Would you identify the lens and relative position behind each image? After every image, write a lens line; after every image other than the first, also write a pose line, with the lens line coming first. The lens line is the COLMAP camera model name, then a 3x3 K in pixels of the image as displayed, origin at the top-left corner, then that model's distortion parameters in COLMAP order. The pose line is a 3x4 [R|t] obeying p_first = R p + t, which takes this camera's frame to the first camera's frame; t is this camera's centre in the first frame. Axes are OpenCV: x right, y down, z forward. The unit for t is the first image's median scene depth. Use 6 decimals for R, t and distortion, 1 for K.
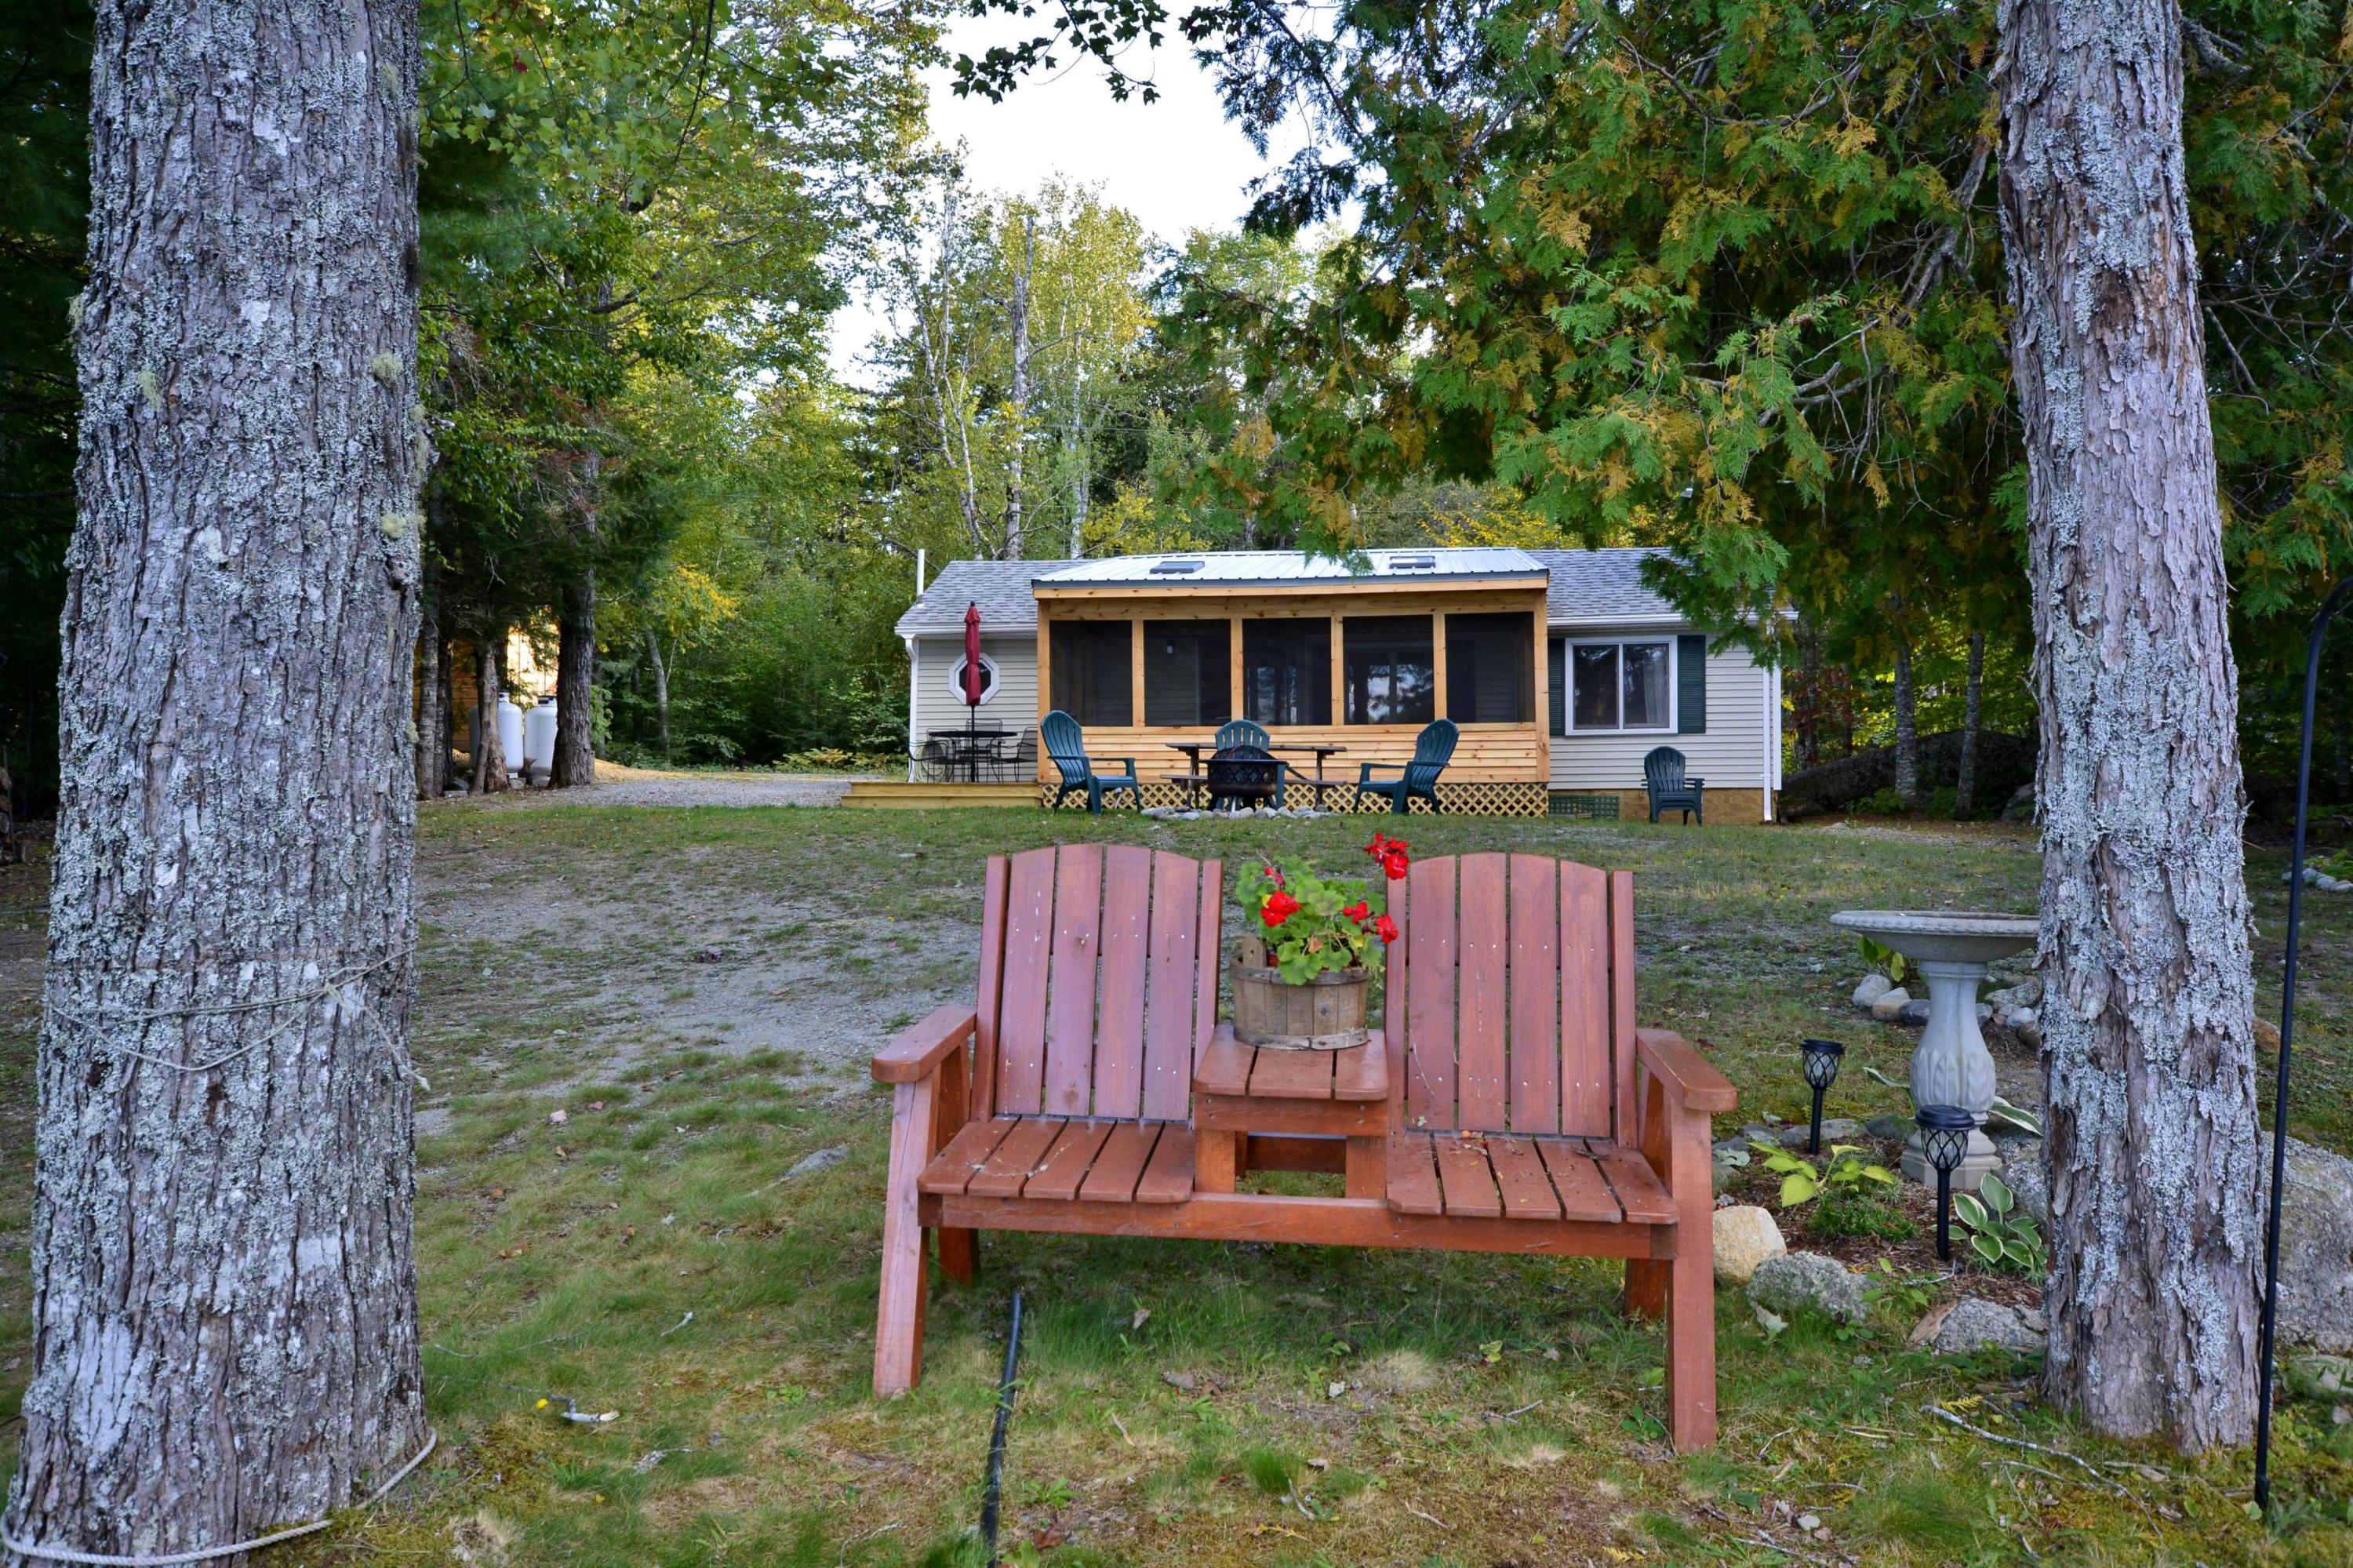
lens RADIAL K [[1690.7, 0, 1169.2], [0, 1690.7, 780.6], [0, 0, 1]] dist [-0.007970, 0.028014]
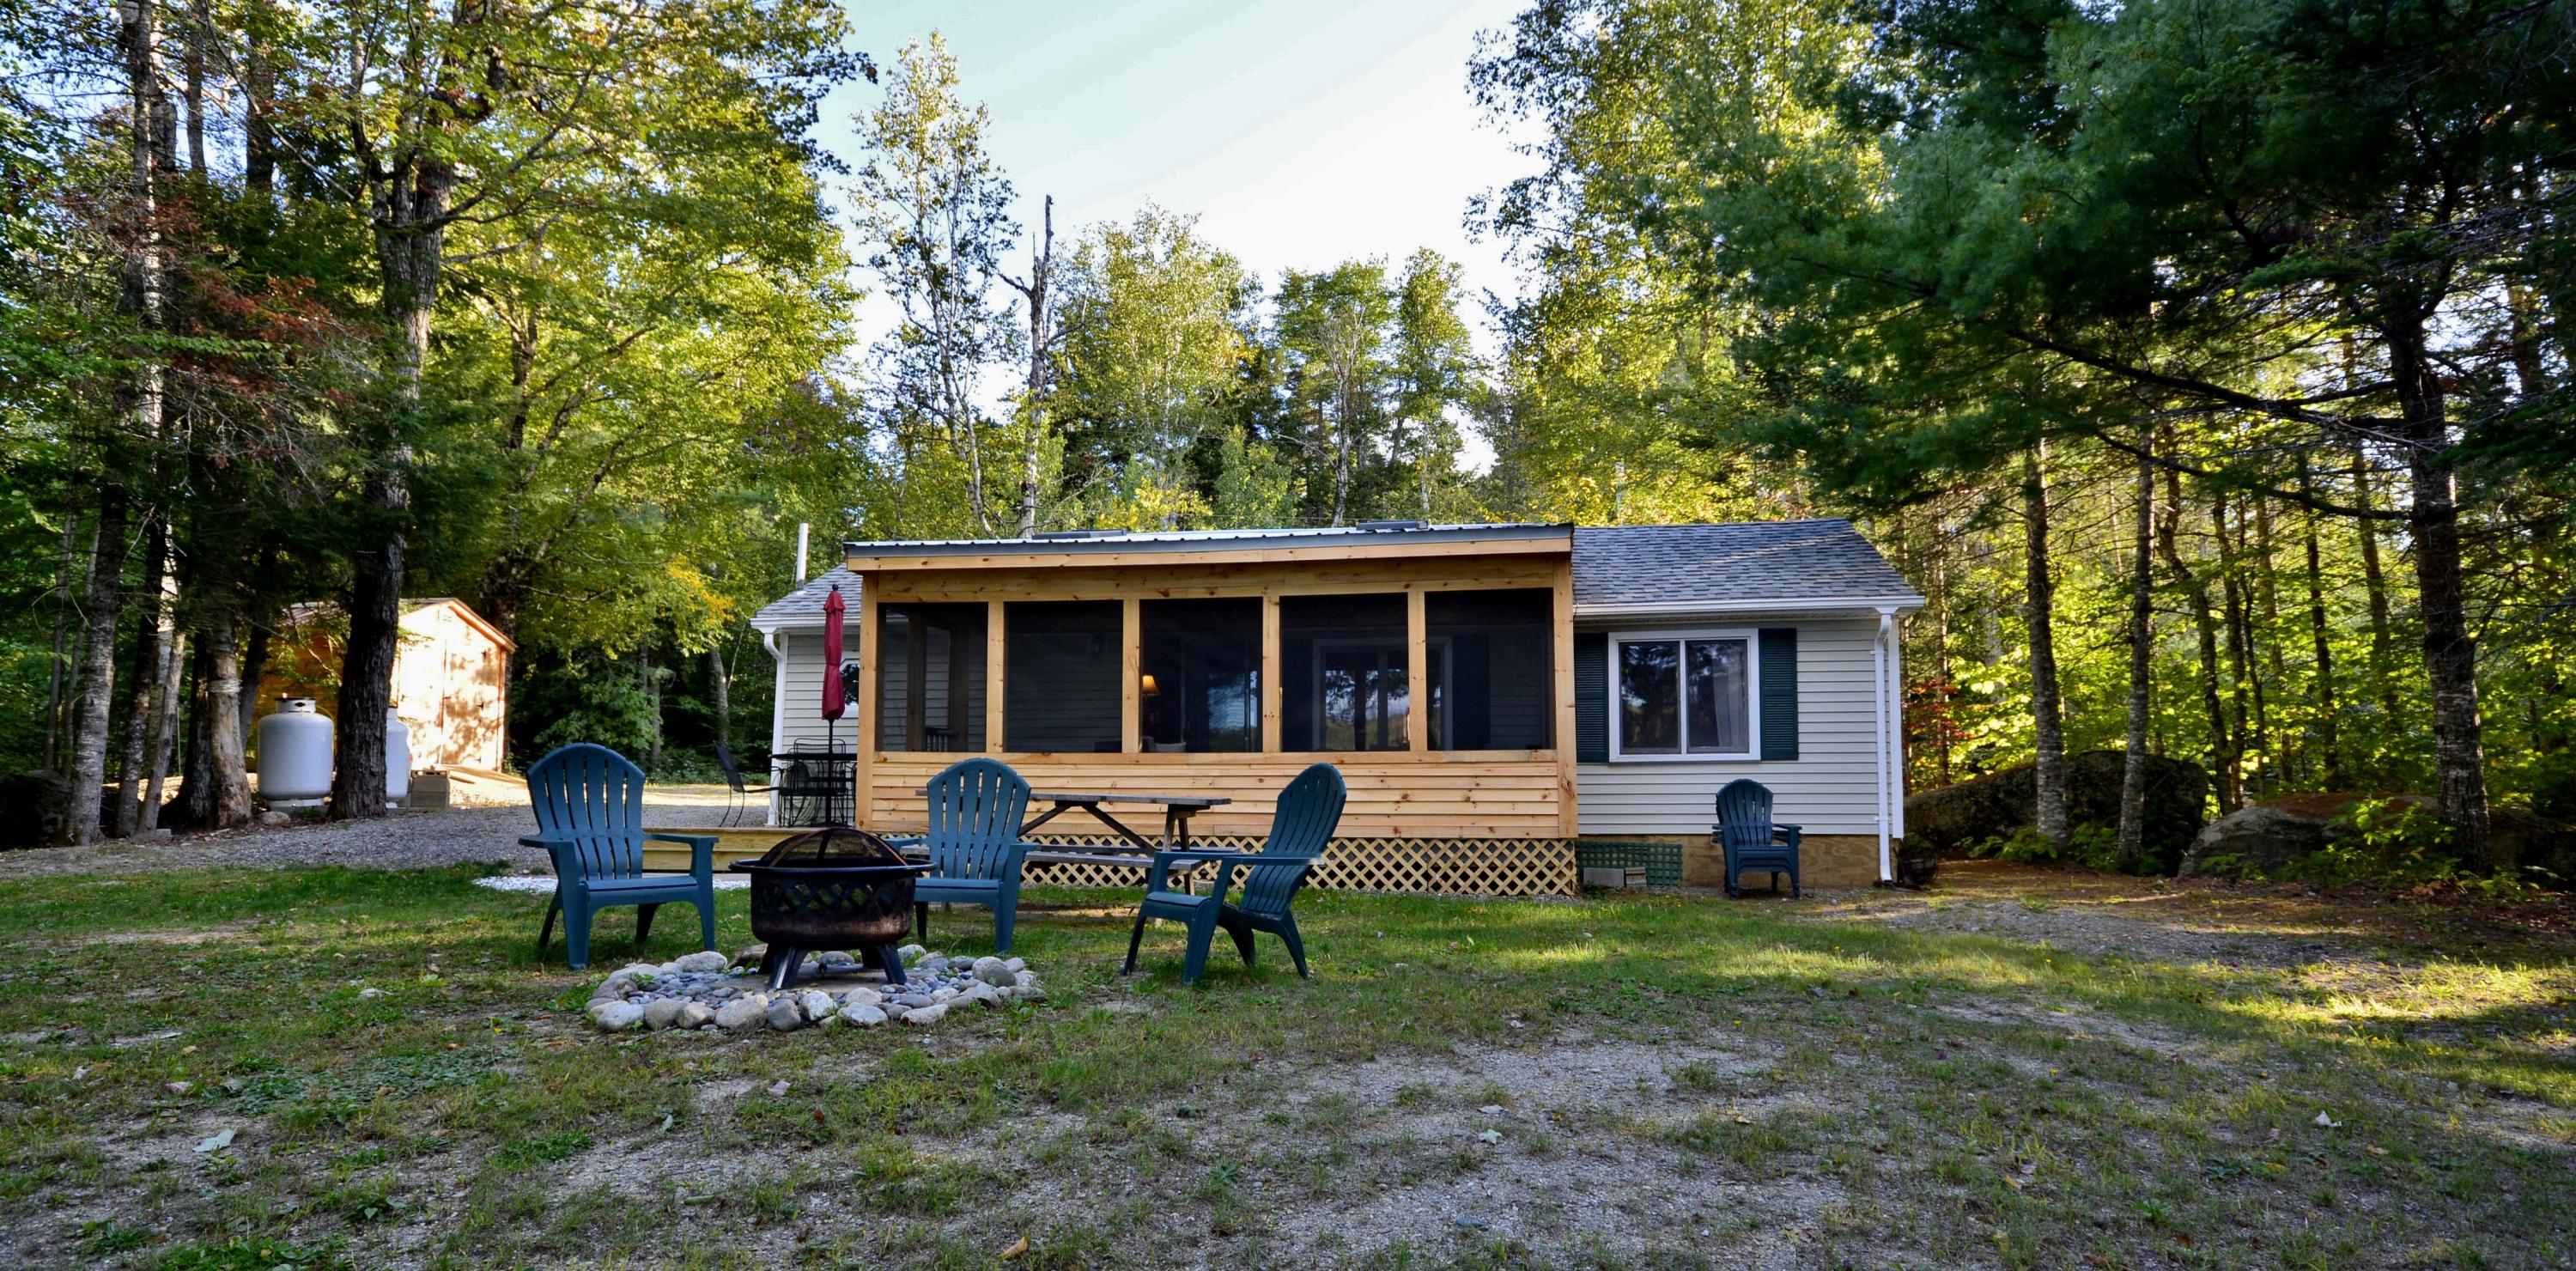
lens RADIAL K [[1359.5, 0, 1299.4], [0, 1359.5, 715.2], [0, 0, 1]] dist [-0.000574, -0.000892]
pose [[0.999842, 0.003184, -0.017510, 0.122824], [-0.003862, 0.999239, -0.038821, -0.026862], [0.017373, 0.038883, 0.999093, 0.450592]]
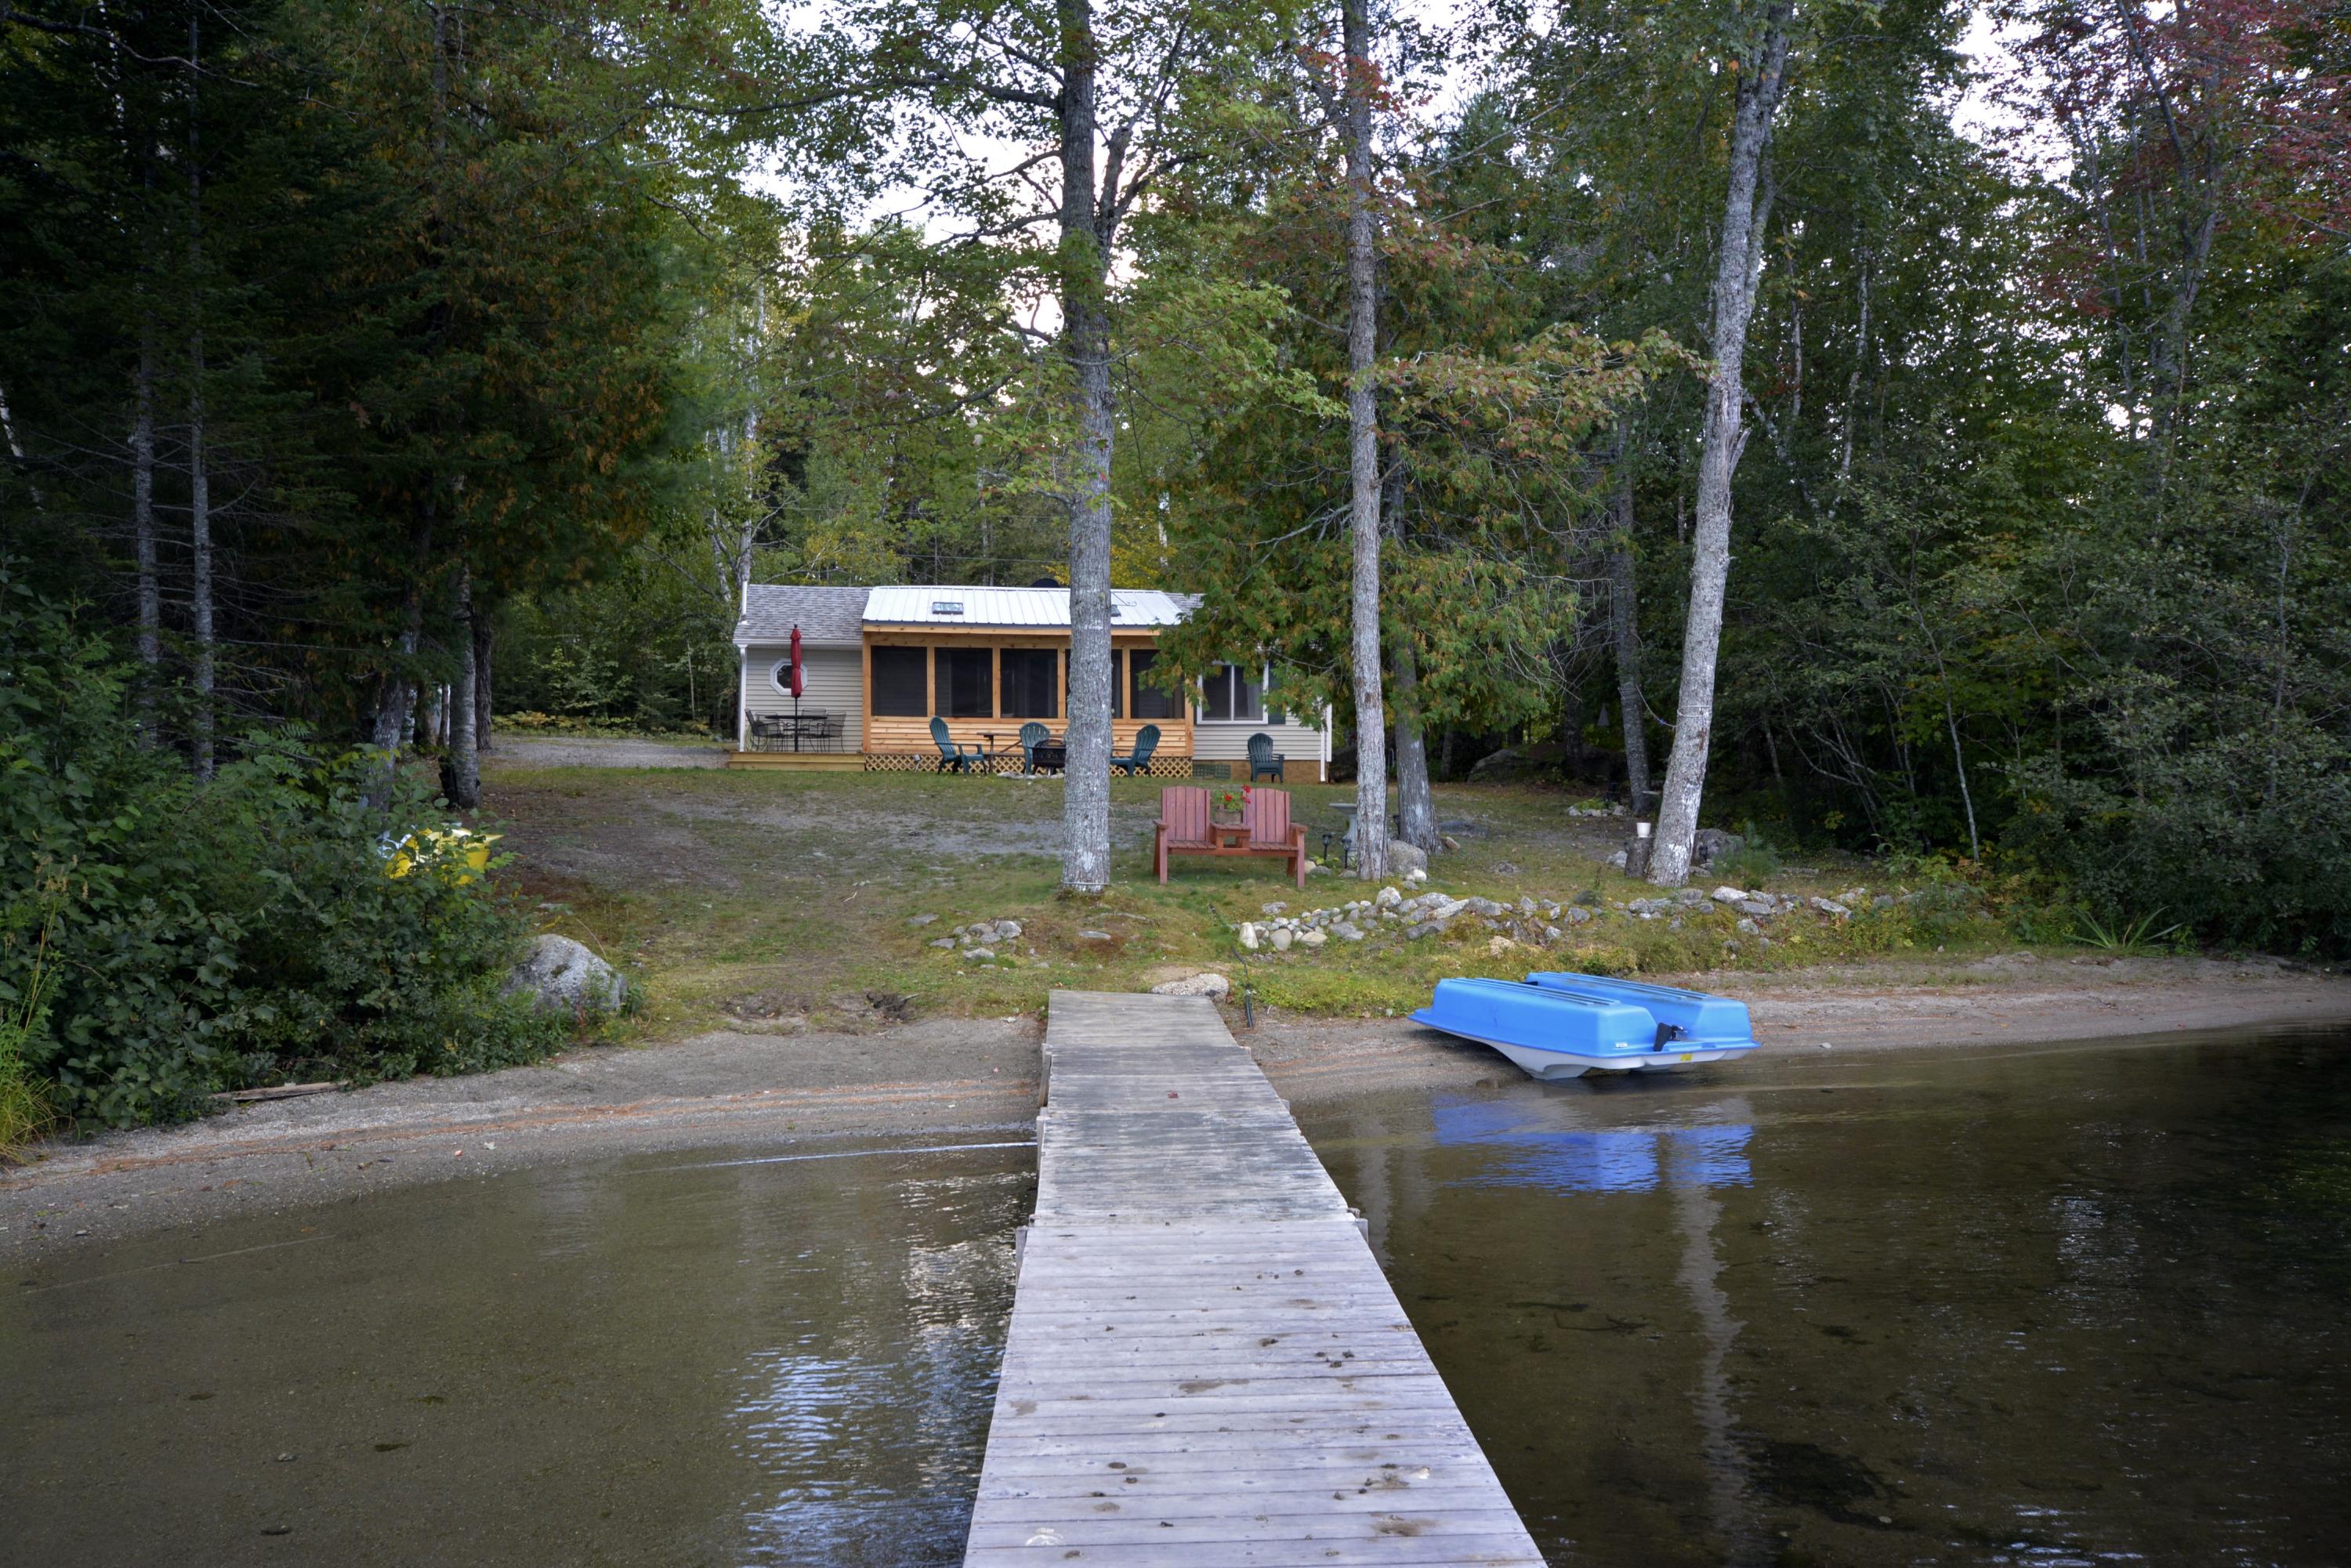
lens RADIAL K [[1924.2, 0, 1181.8], [0, 1924.2, 789.2], [0, 0, 1]] dist [-0.004832, 0.031029]
pose [[0.965585, 0.004436, 0.260049, -0.258348], [-0.012062, 0.999542, 0.027739, -0.018561], [-0.259807, -0.029921, 0.965197, -0.754317]]
